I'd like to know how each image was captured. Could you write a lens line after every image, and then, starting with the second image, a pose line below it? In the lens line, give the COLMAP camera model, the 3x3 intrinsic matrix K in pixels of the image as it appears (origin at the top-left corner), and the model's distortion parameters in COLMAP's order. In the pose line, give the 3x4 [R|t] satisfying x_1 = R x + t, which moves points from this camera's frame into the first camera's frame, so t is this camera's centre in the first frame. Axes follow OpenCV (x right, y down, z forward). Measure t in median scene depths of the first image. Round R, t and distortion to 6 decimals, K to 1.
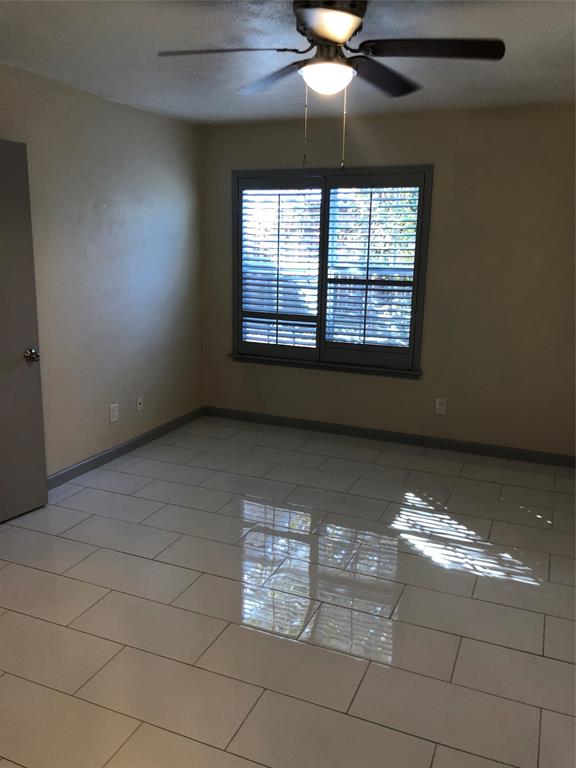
lens RADIAL K [[634.3, 0, 284.0], [0, 634.3, 386.1], [0, 0, 1]] dist [0.042719, -0.035248]
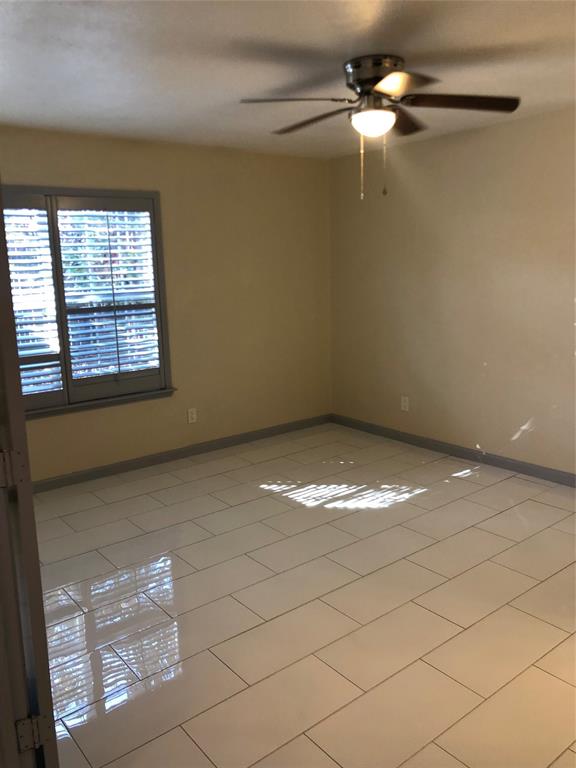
lens RADIAL K [[634.3, 0, 283.9], [0, 634.3, 382.9], [0, 0, 1]] dist [0.042719, -0.035248]
pose [[0.475714, -0.199515, 0.856674, -0.710644], [0.238519, 0.966704, 0.092690, -0.100409], [-0.846644, 0.160239, 0.507463, 0.379715]]
